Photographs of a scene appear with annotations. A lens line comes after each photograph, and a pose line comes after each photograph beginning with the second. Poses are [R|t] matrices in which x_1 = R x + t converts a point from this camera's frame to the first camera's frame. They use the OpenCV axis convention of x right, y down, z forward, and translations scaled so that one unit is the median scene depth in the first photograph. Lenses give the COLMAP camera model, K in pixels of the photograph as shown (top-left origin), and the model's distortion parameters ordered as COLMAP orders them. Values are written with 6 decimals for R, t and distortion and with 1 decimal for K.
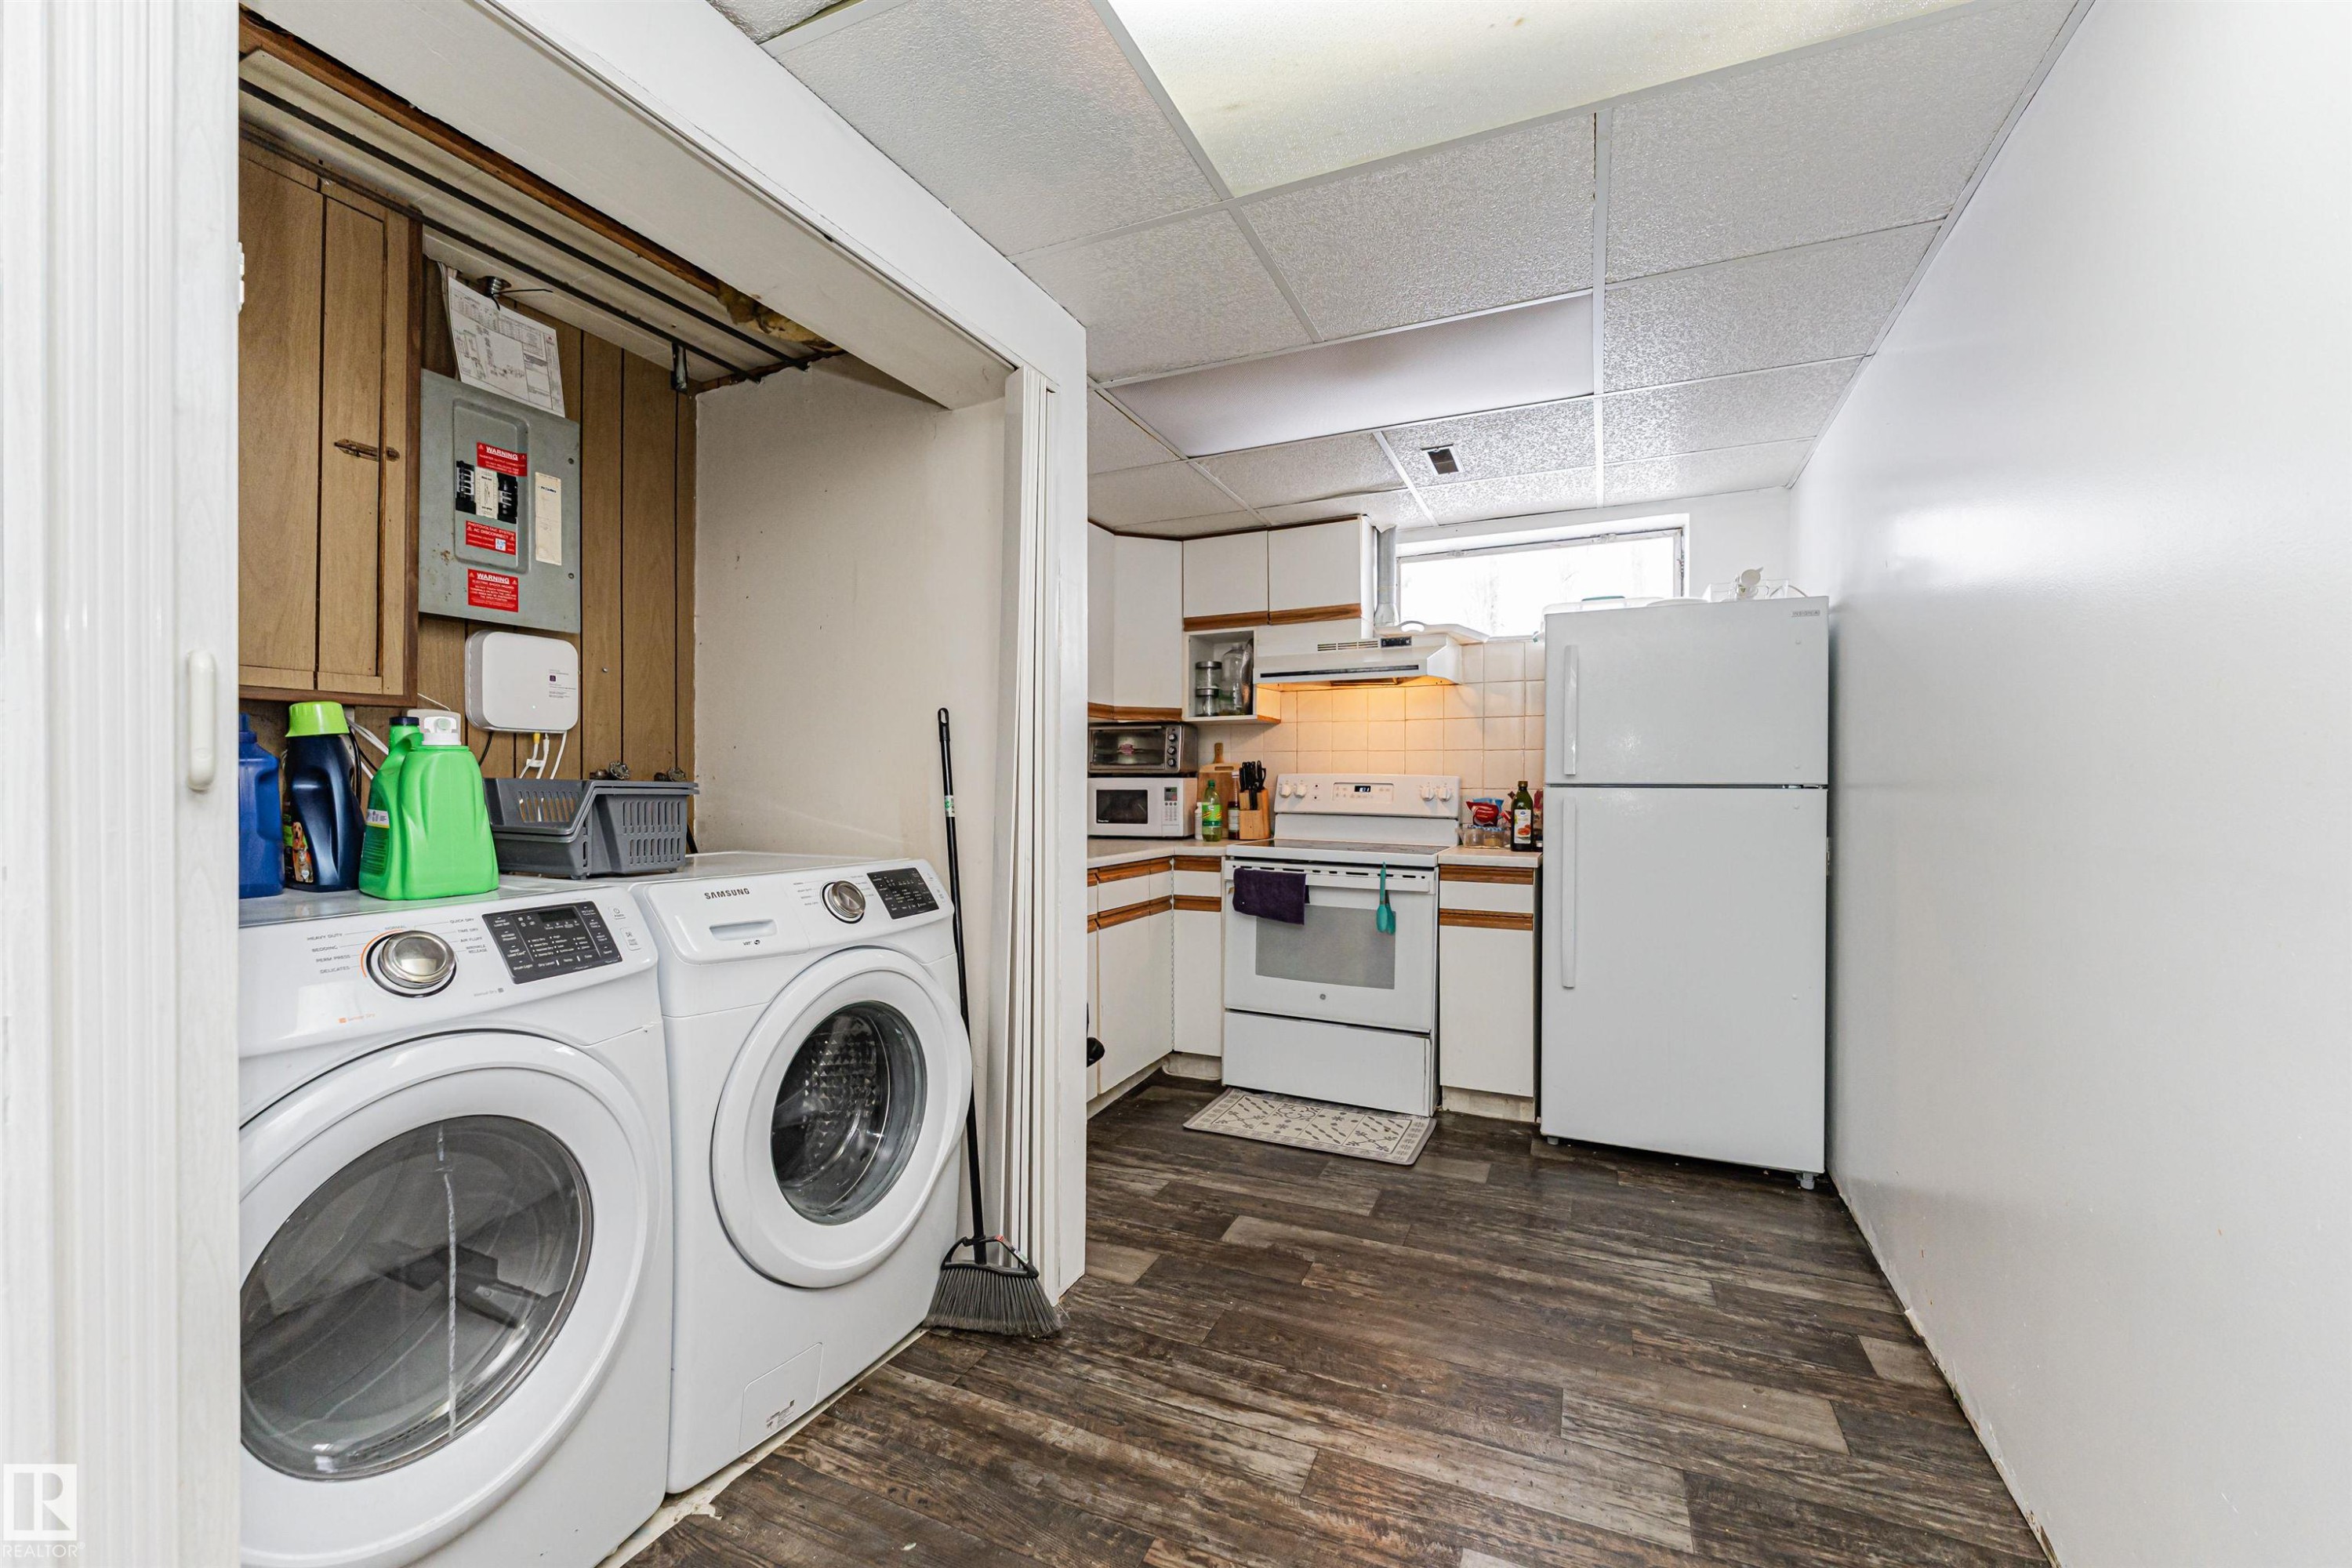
lens RADIAL K [[945.8, 0, 1153.7], [0, 945.8, 782.8], [0, 0, 1]] dist [0.002968, 0.000248]
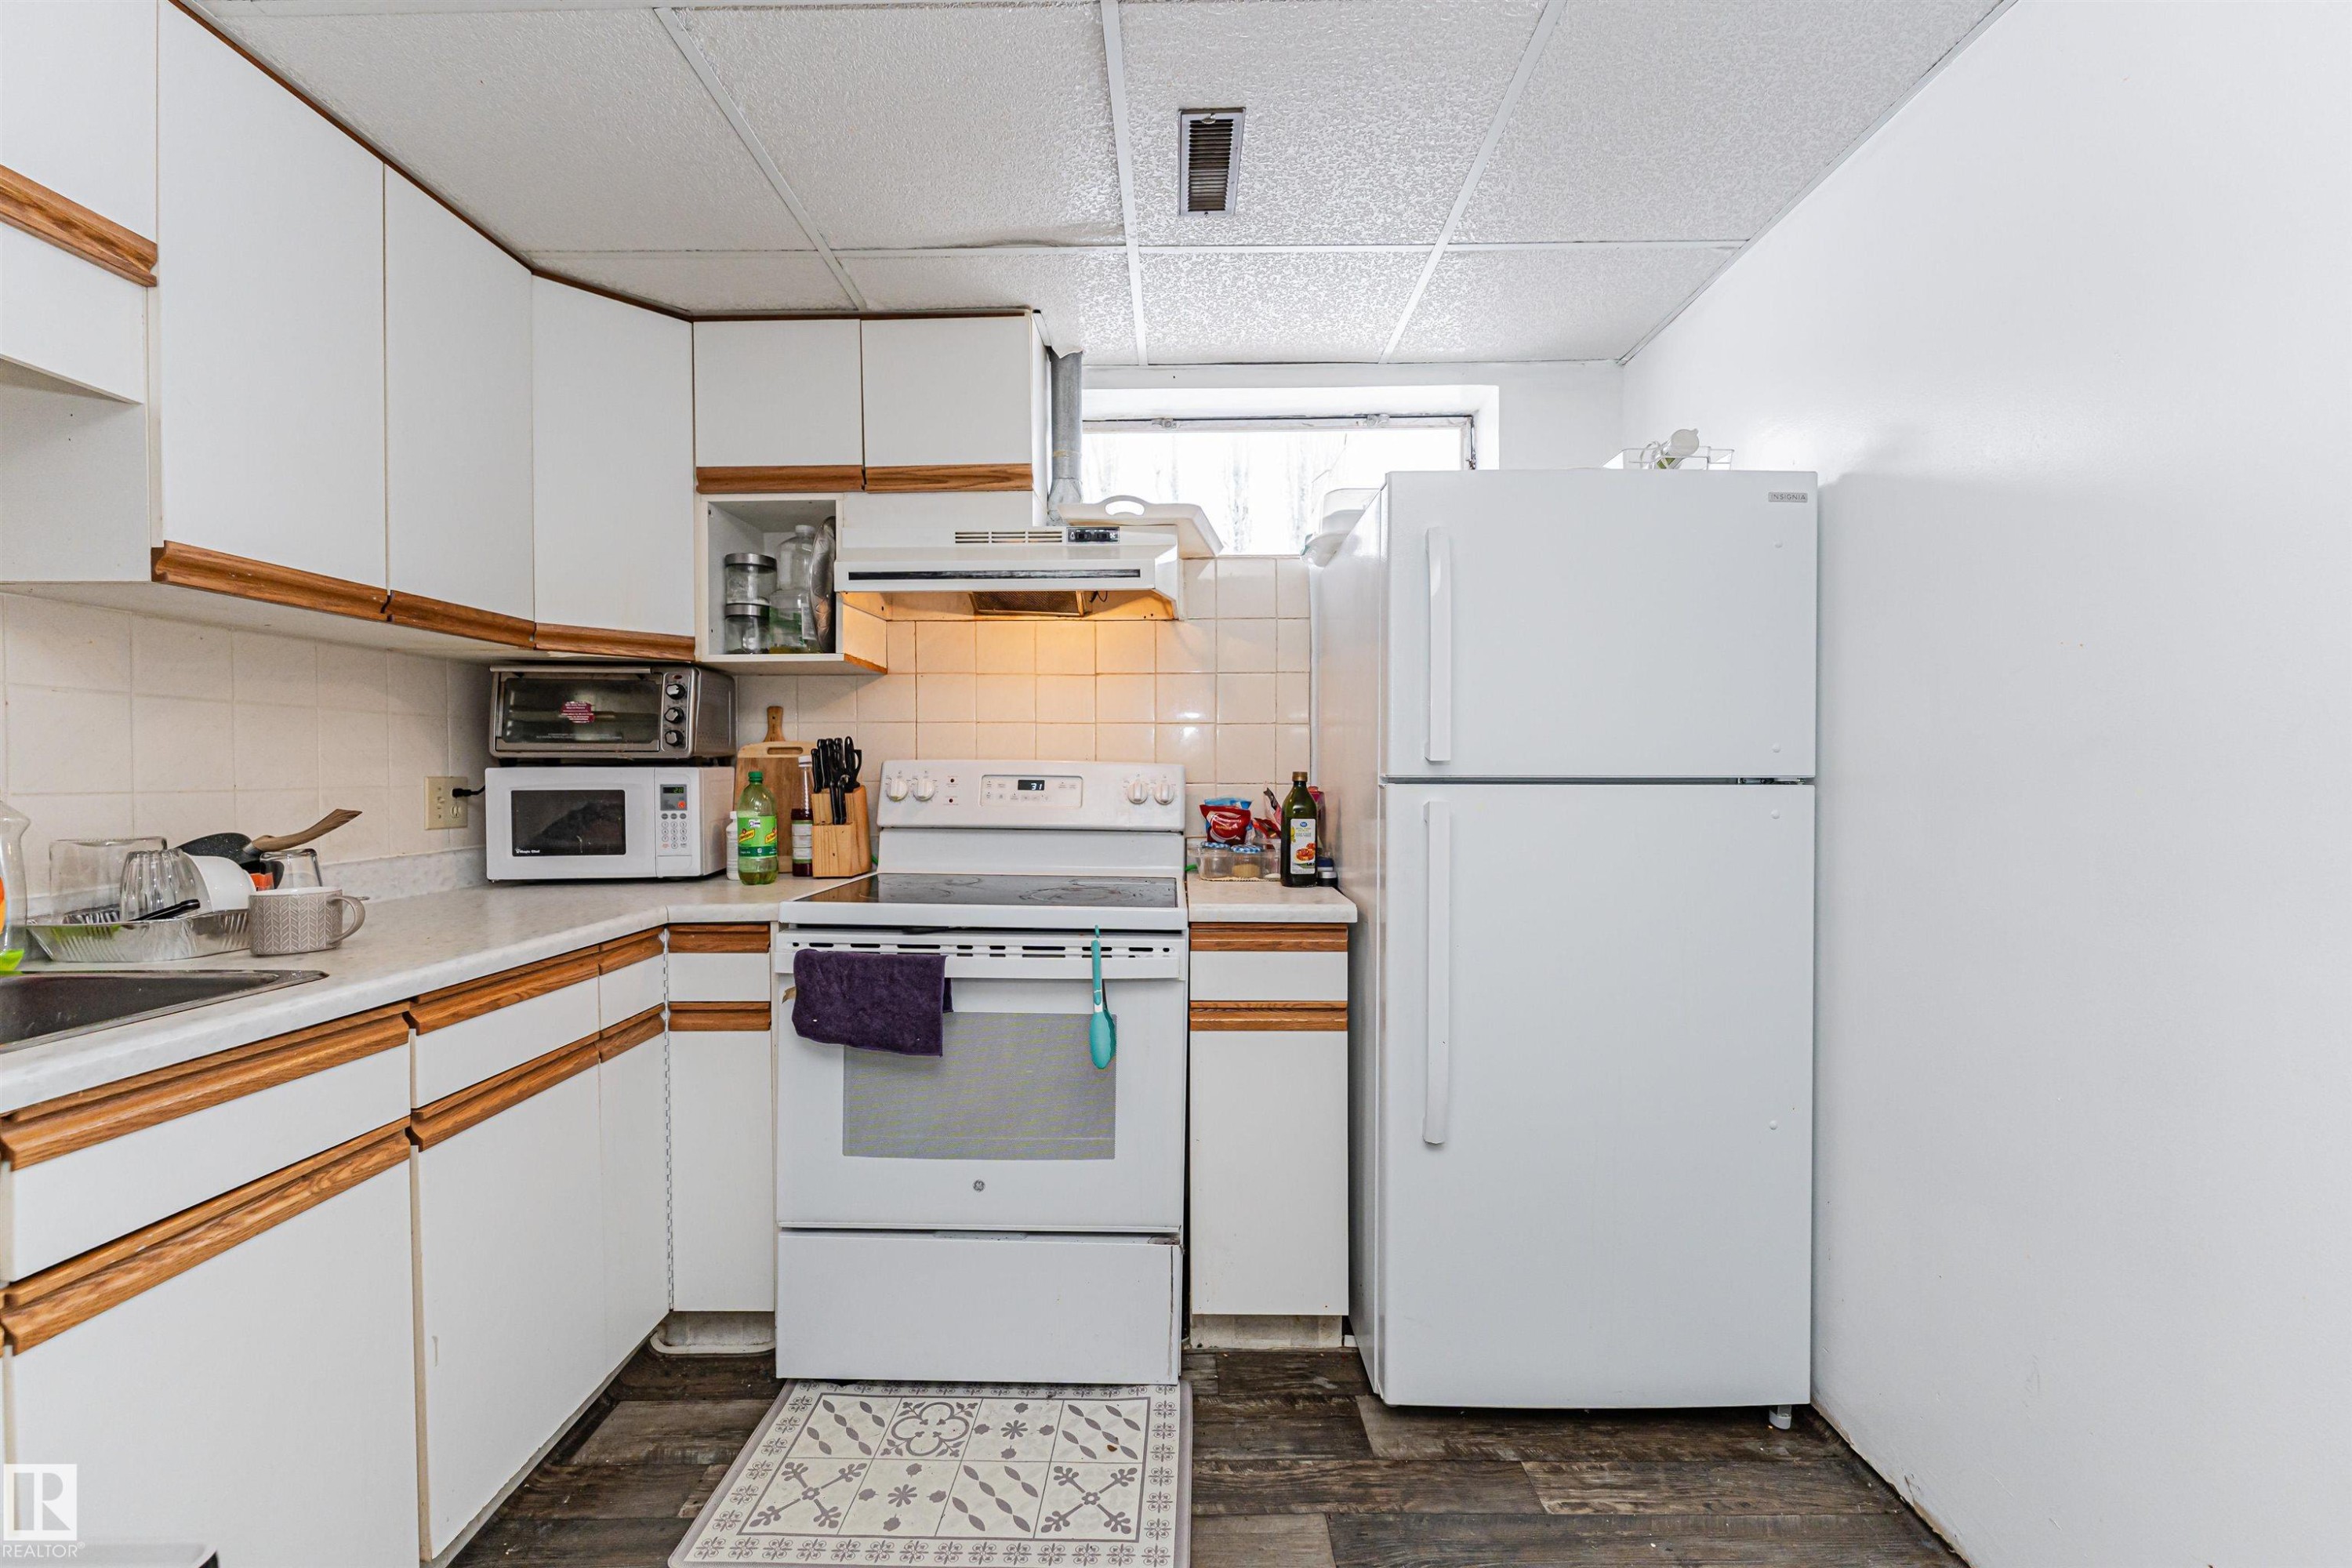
lens RADIAL K [[945.8, 0, 1188.1], [0, 945.8, 785.9], [0, 0, 1]] dist [0.002968, 0.000248]
pose [[0.900187, -0.010125, 0.435387, 0.054139], [0.002953, 0.999849, 0.017146, -0.003590], [-0.435495, -0.014149, 0.900080, 0.456135]]
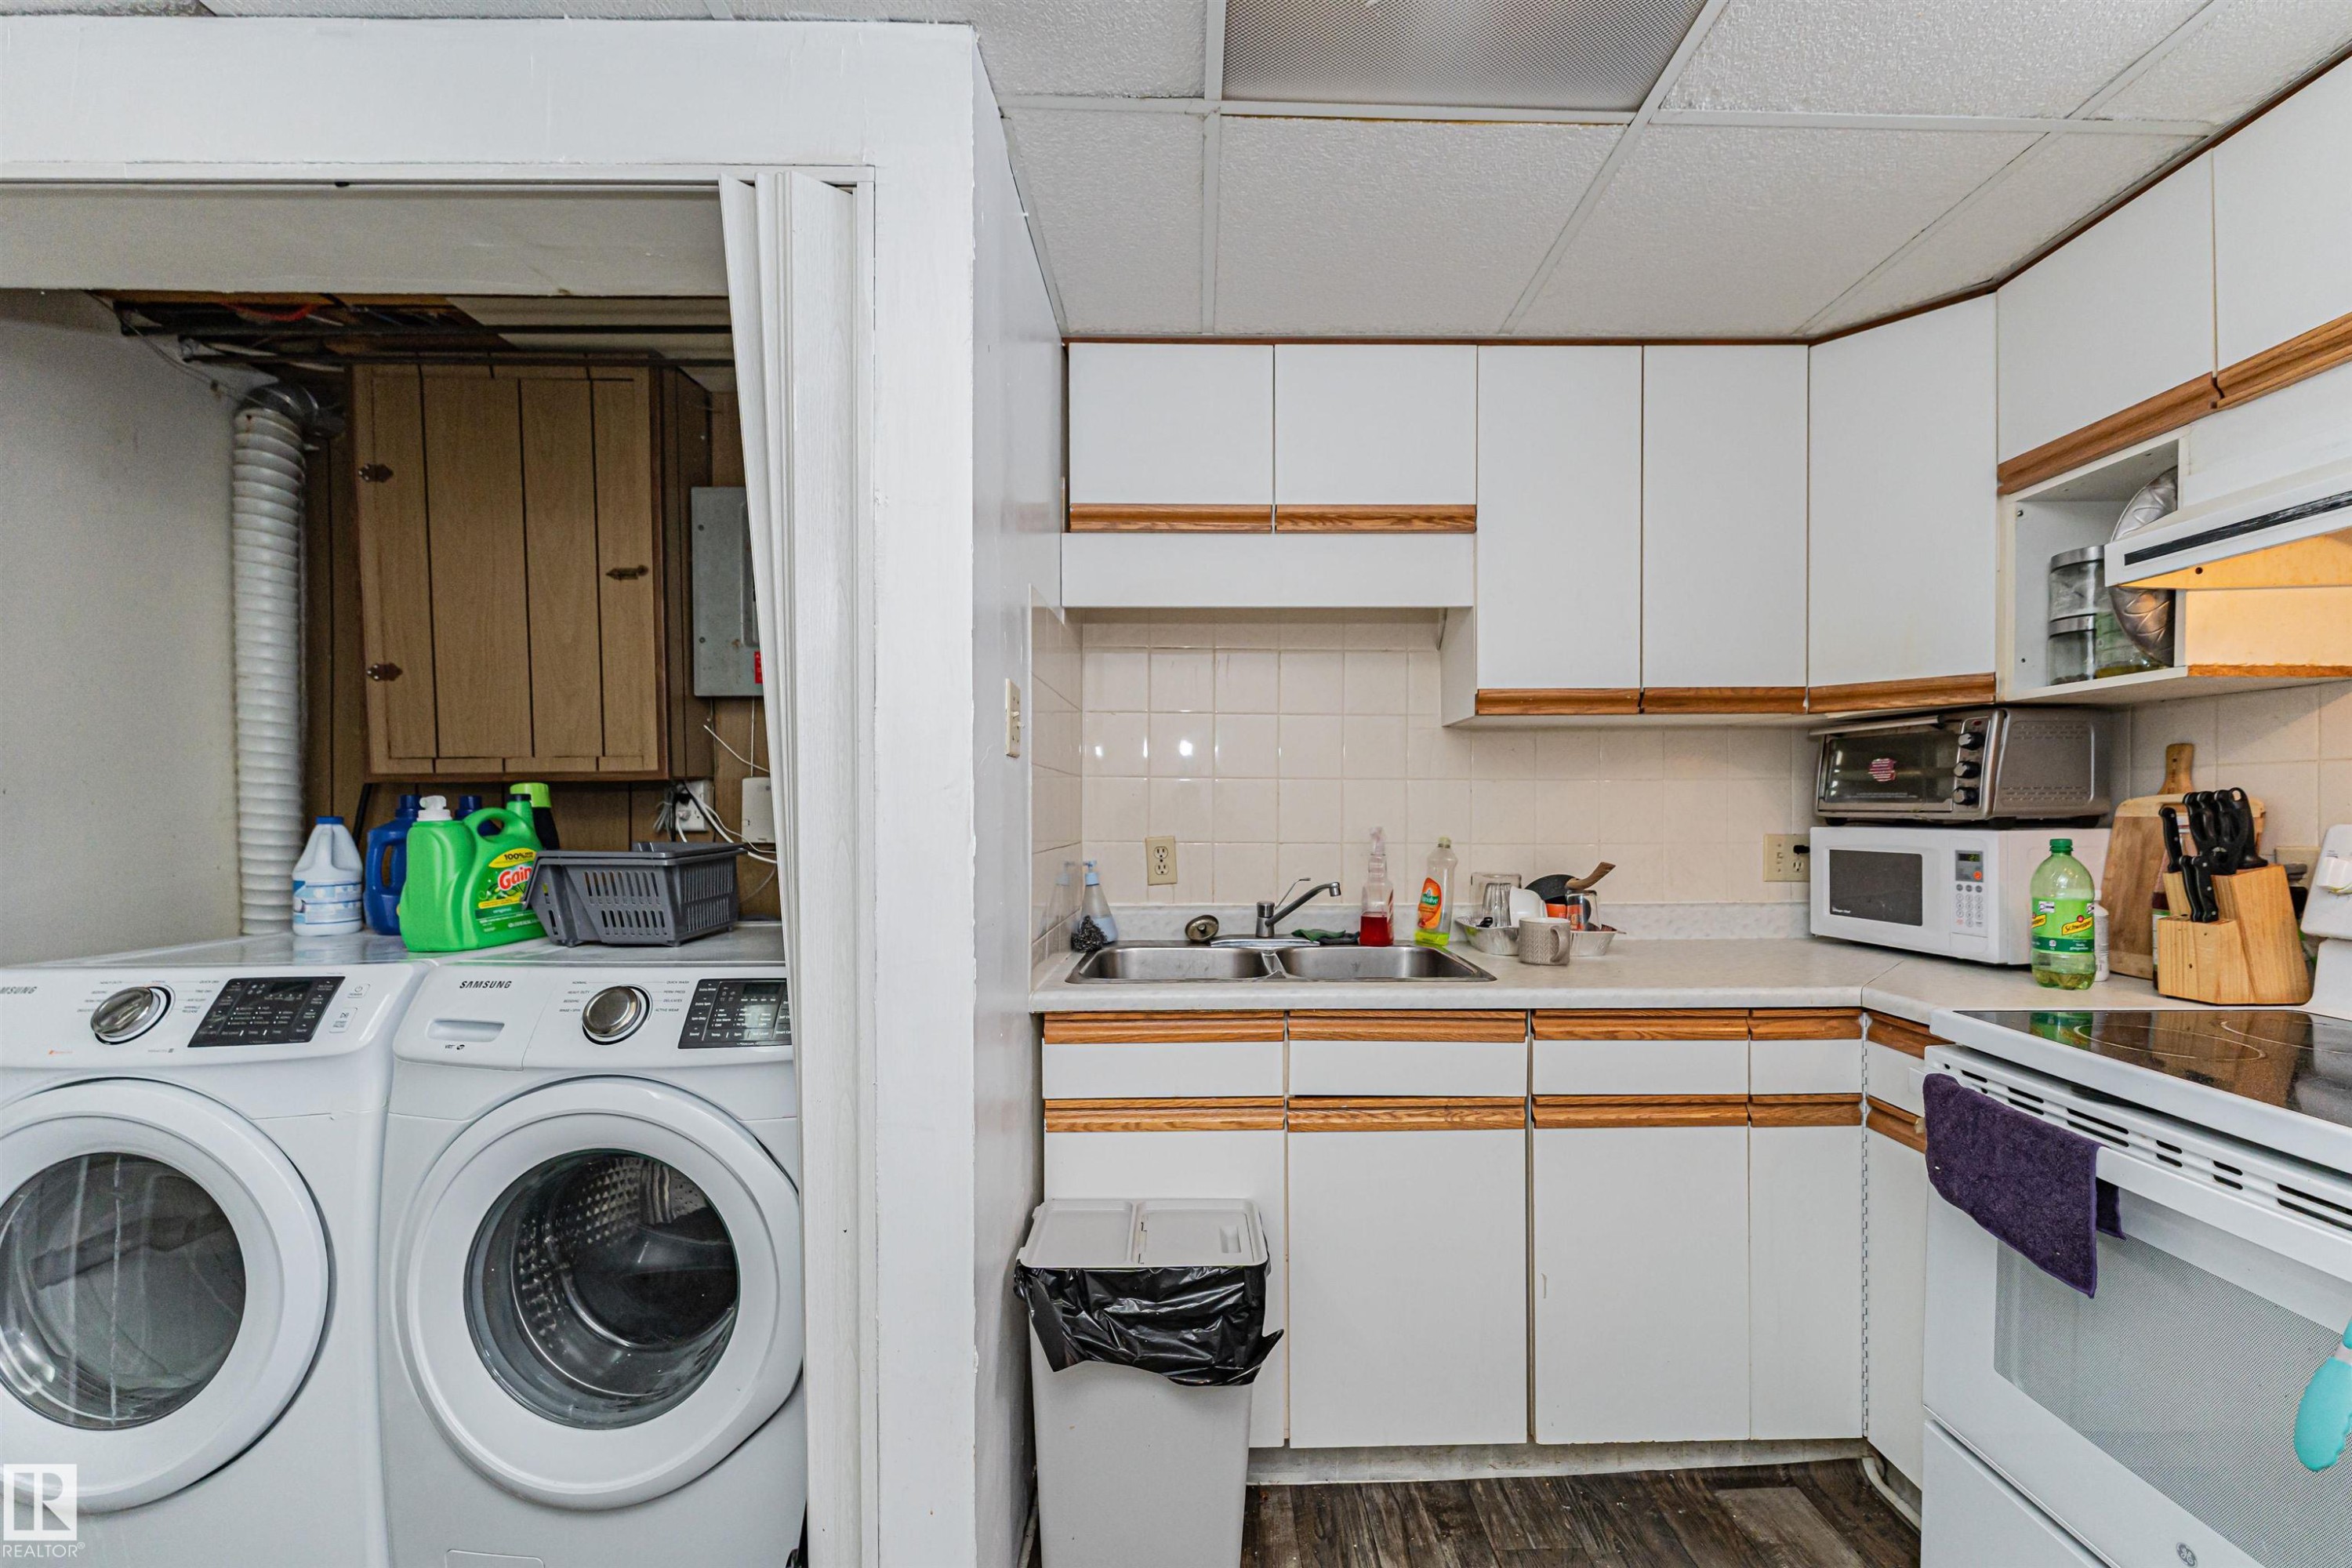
lens RADIAL K [[945.8, 0, 1193.6], [0, 945.8, 814.0], [0, 0, 1]] dist [0.002968, 0.000248]
pose [[0.453759, 0.002424, -0.891121, 0.292540], [0.005445, 0.999970, 0.005493, -0.020300], [0.891108, -0.007344, 0.453733, 0.539351]]
